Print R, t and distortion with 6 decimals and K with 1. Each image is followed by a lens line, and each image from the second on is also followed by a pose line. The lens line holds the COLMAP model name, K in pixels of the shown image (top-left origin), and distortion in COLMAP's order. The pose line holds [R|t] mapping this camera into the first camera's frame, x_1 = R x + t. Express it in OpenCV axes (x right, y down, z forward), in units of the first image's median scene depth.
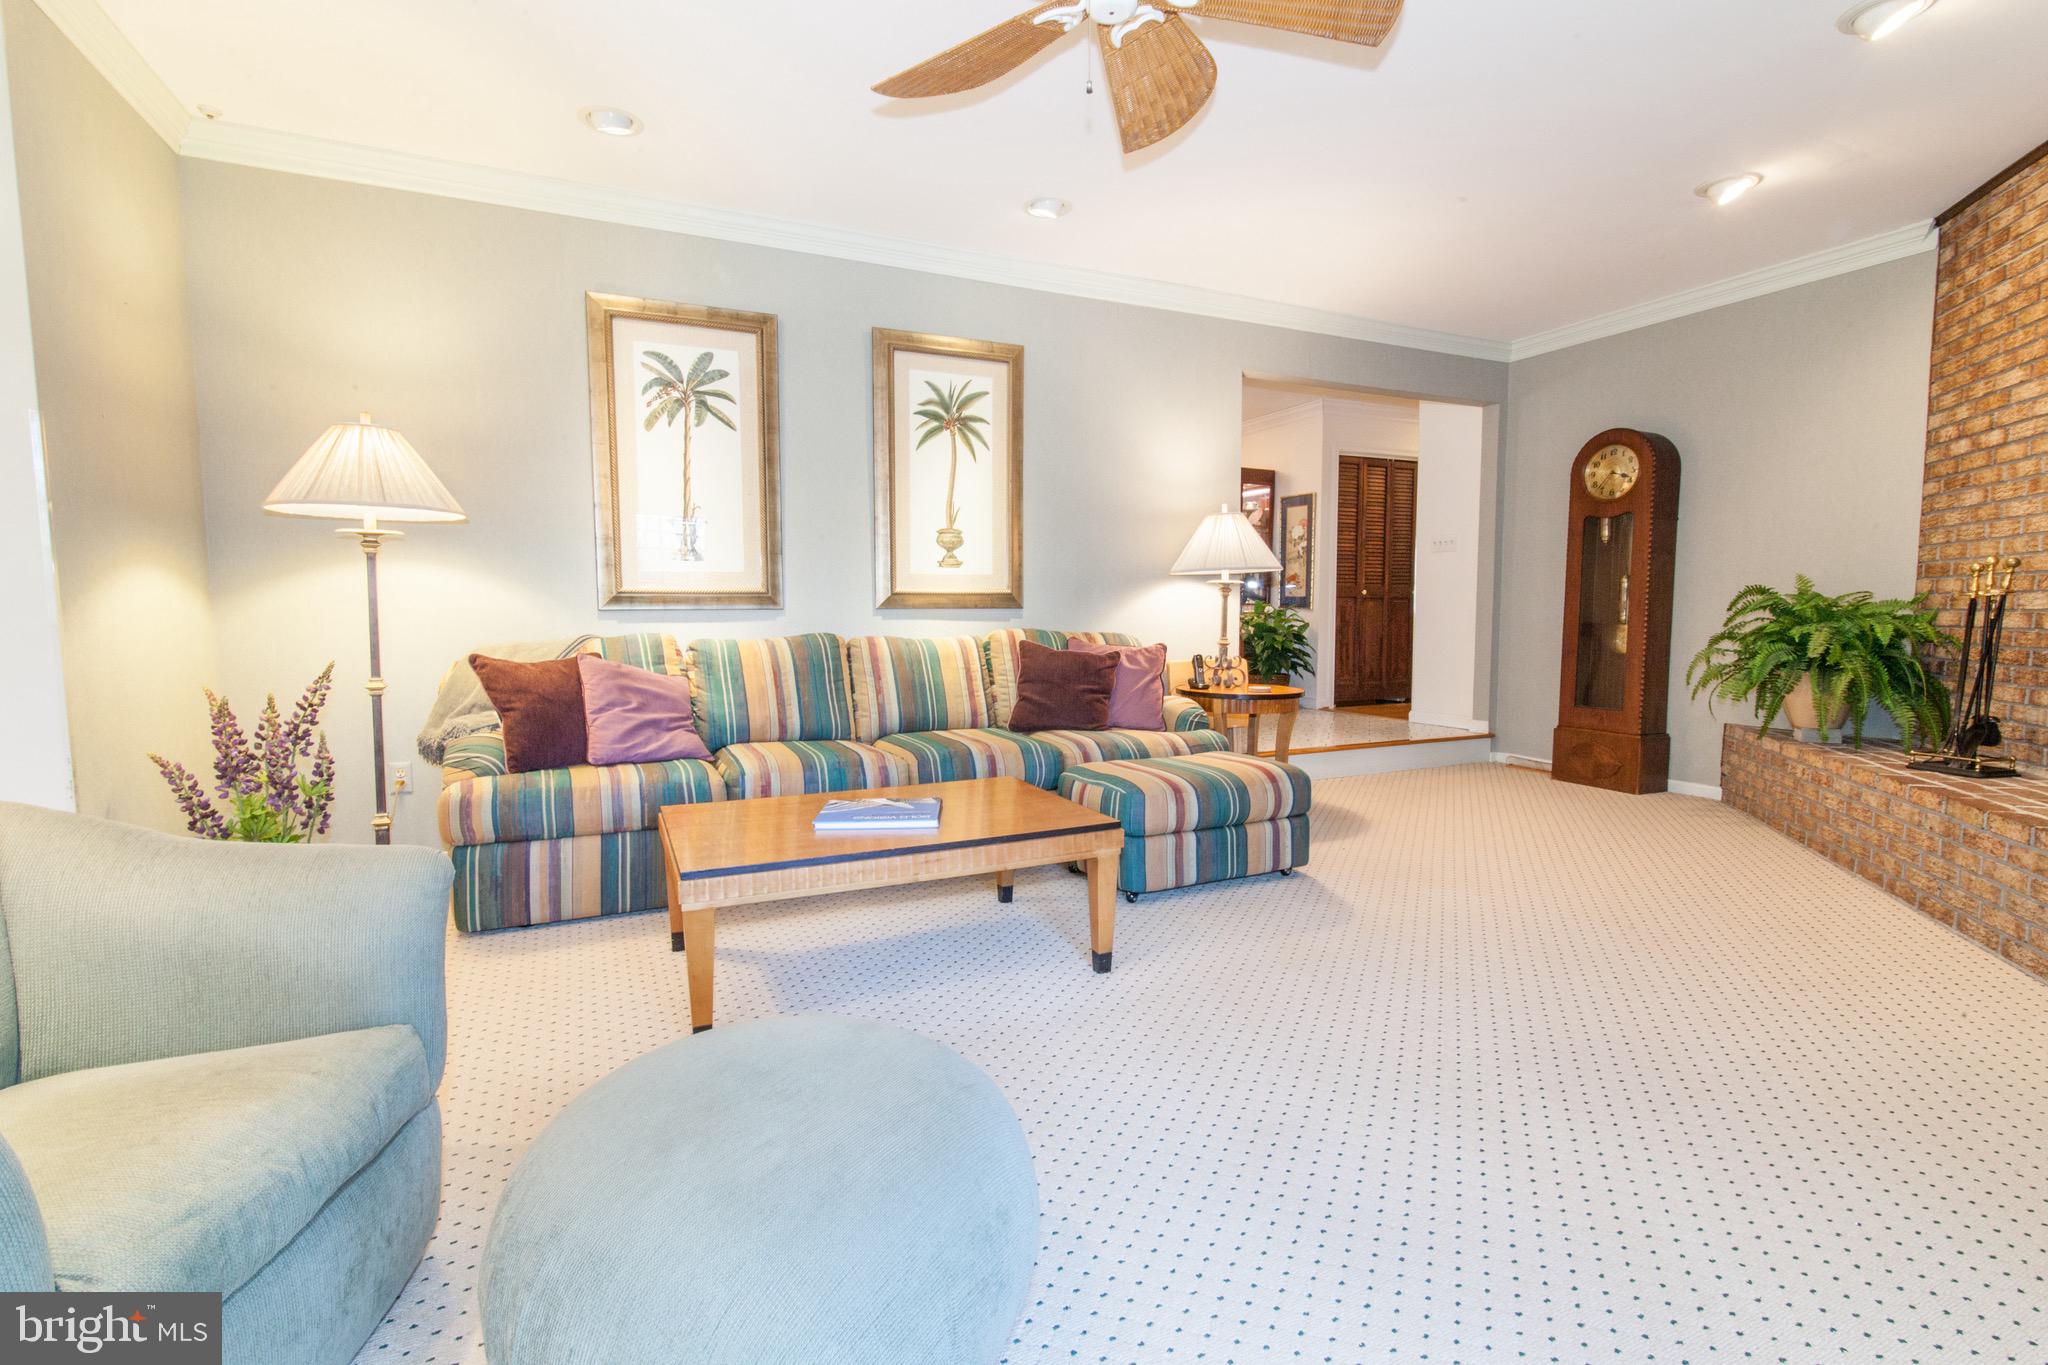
lens RADIAL K [[934.0, 0, 1030.6], [0, 934.0, 677.8], [0, 0, 1]] dist [0.000410, 0.000257]
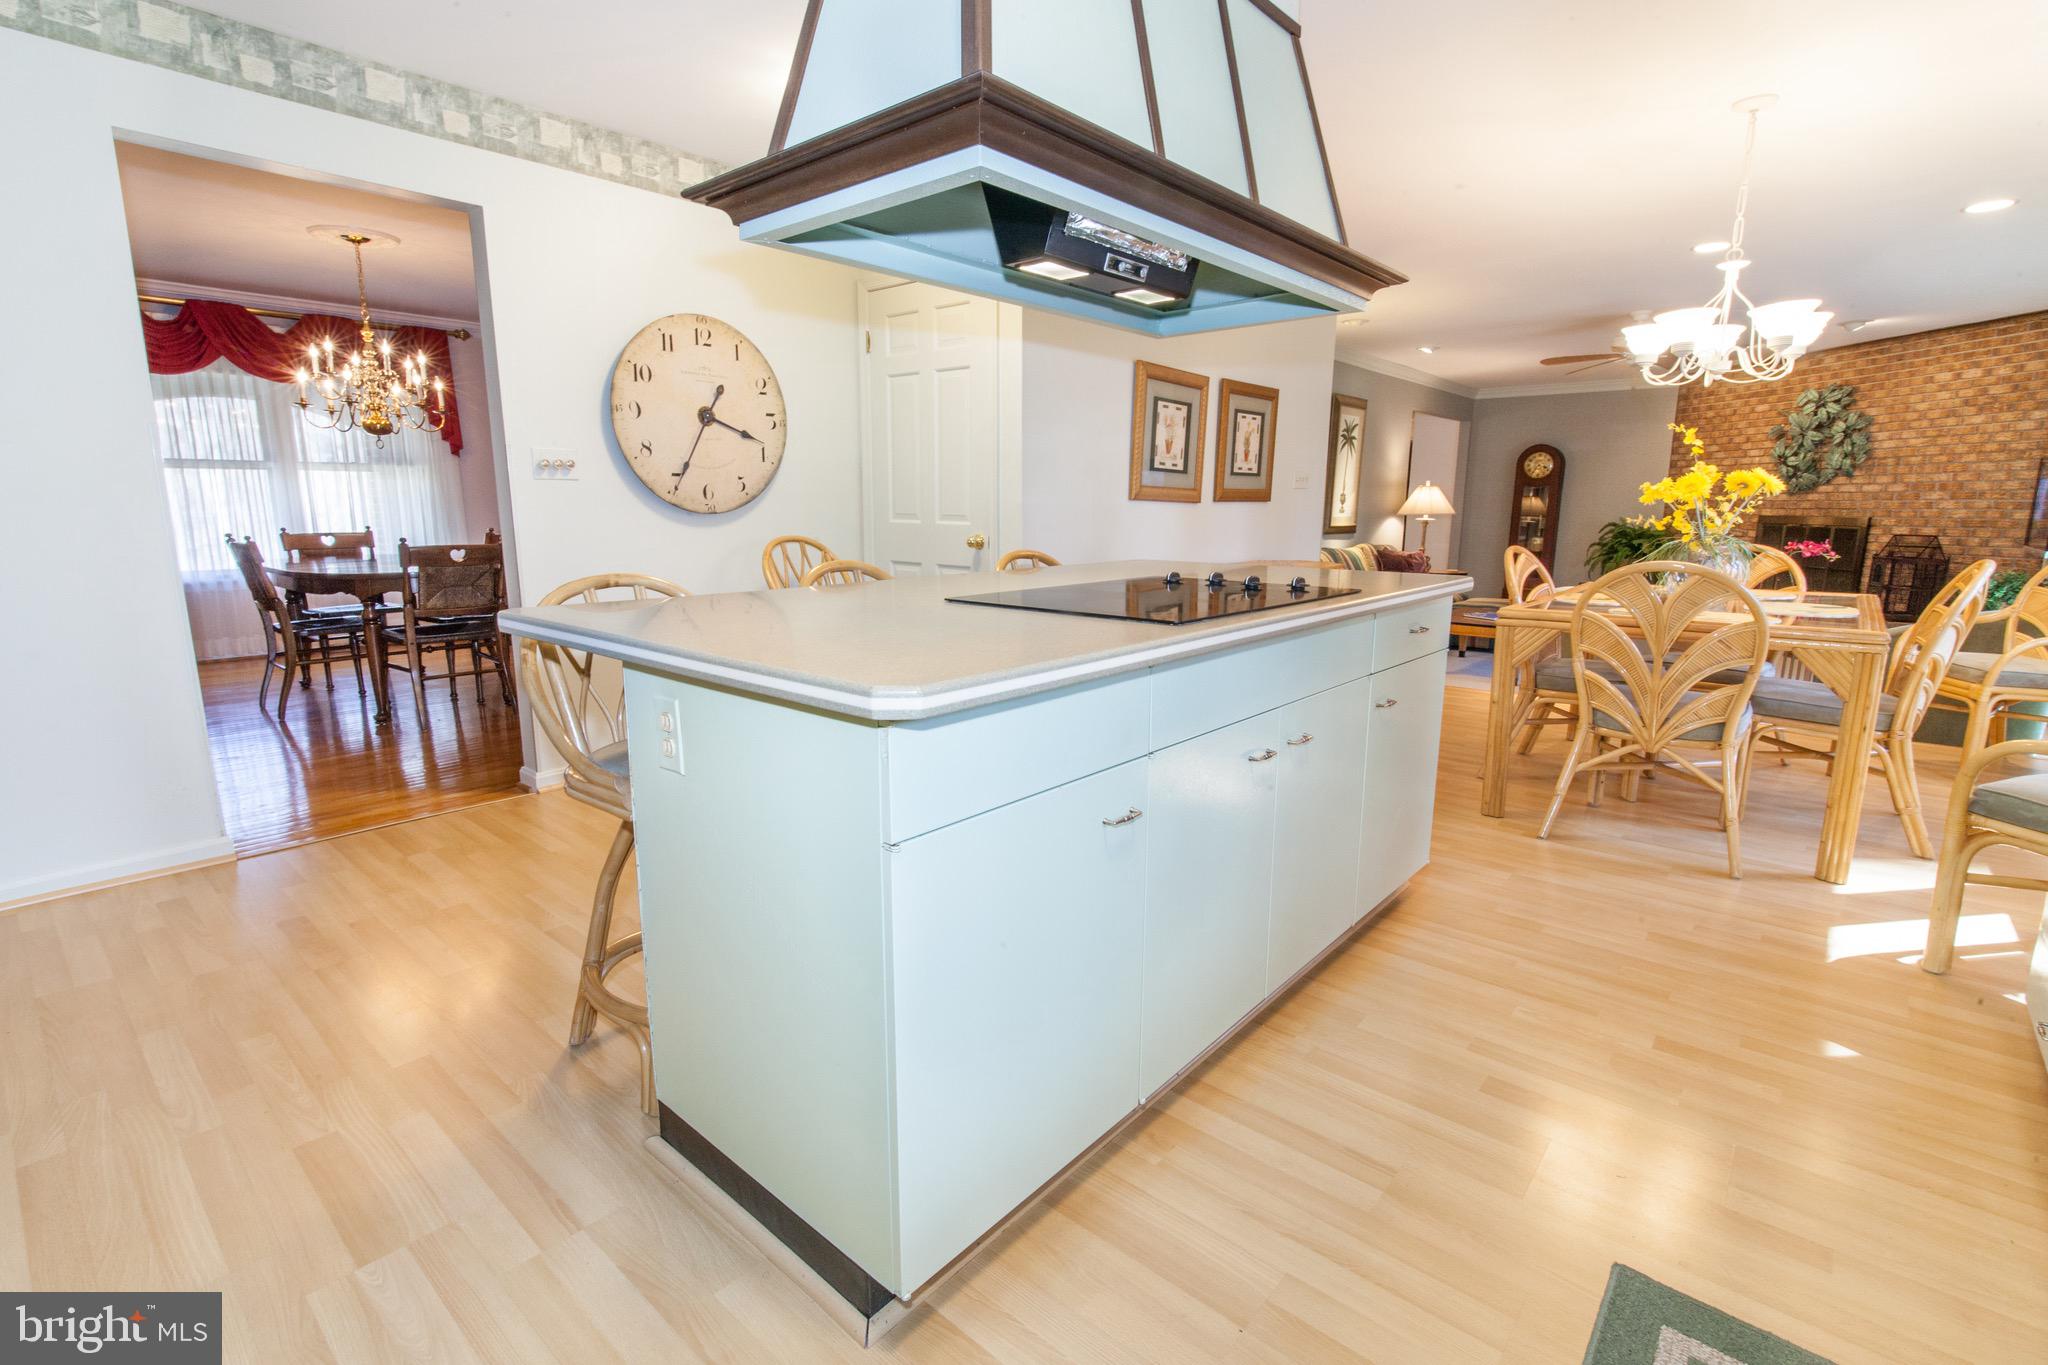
lens RADIAL K [[942.3, 0, 1019.9], [0, 942.3, 684.2], [0, 0, 1]] dist [-0.001100, -0.000442]
pose [[0.913209, -0.070414, 0.401362, -1.752568], [0.023142, 0.992329, 0.121437, -0.017753], [-0.406834, -0.101609, 0.907833, -0.665387]]
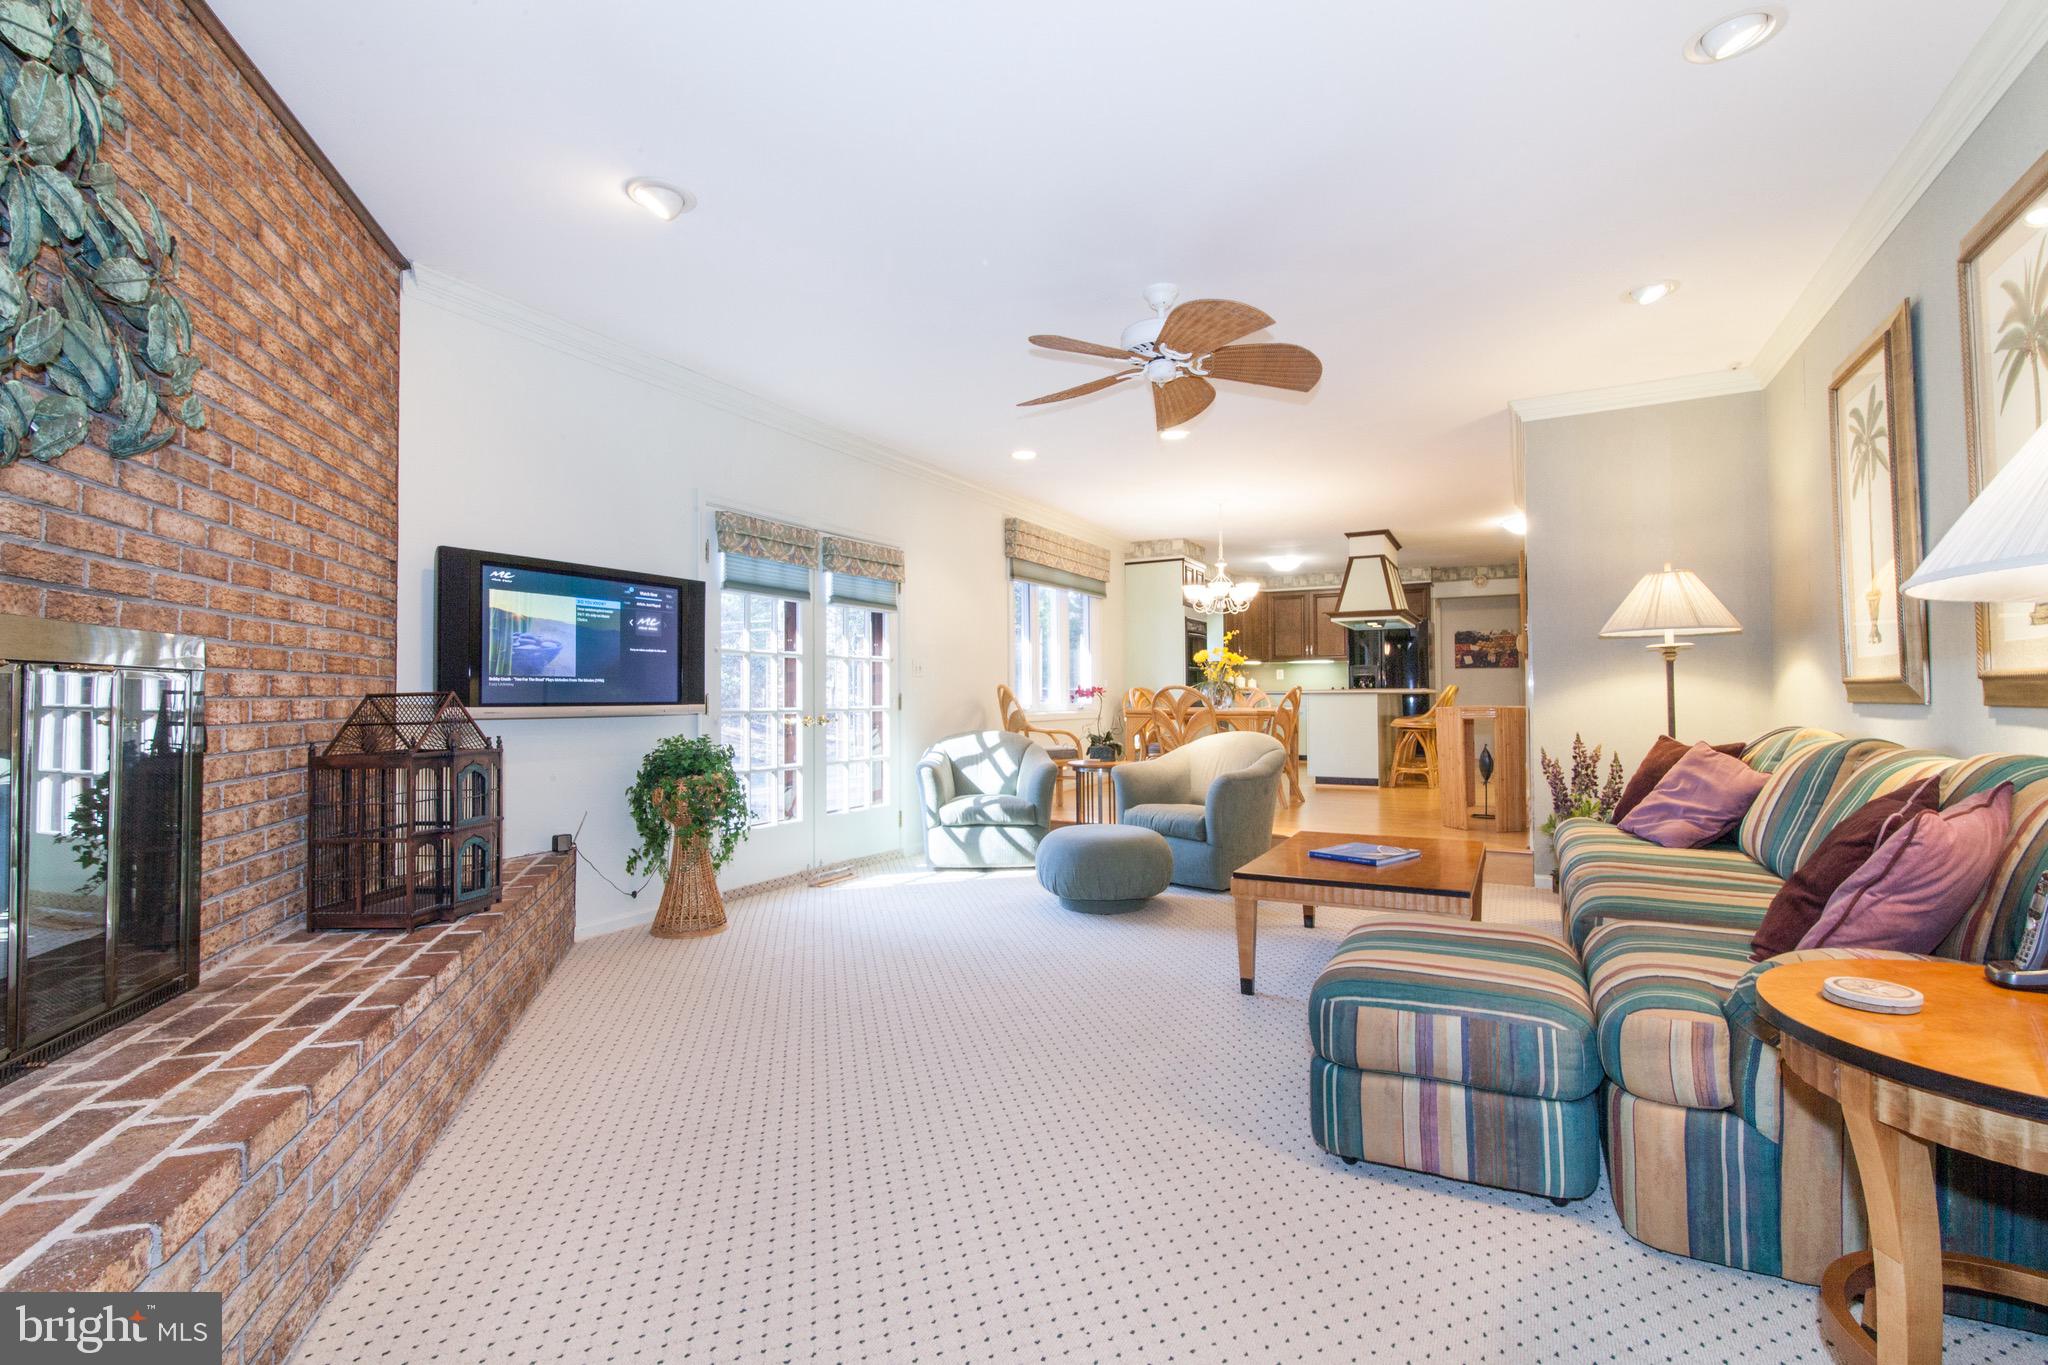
lens RADIAL K [[929.1, 0, 1019.7], [0, 929.1, 680.8], [0, 0, 1]] dist [0.000792, -0.000072]
pose [[-0.801822, -0.002248, -0.597558, 0.721288], [-0.035163, 0.998438, 0.043426, -0.101074], [0.596527, 0.055832, -0.800649, 1.206186]]
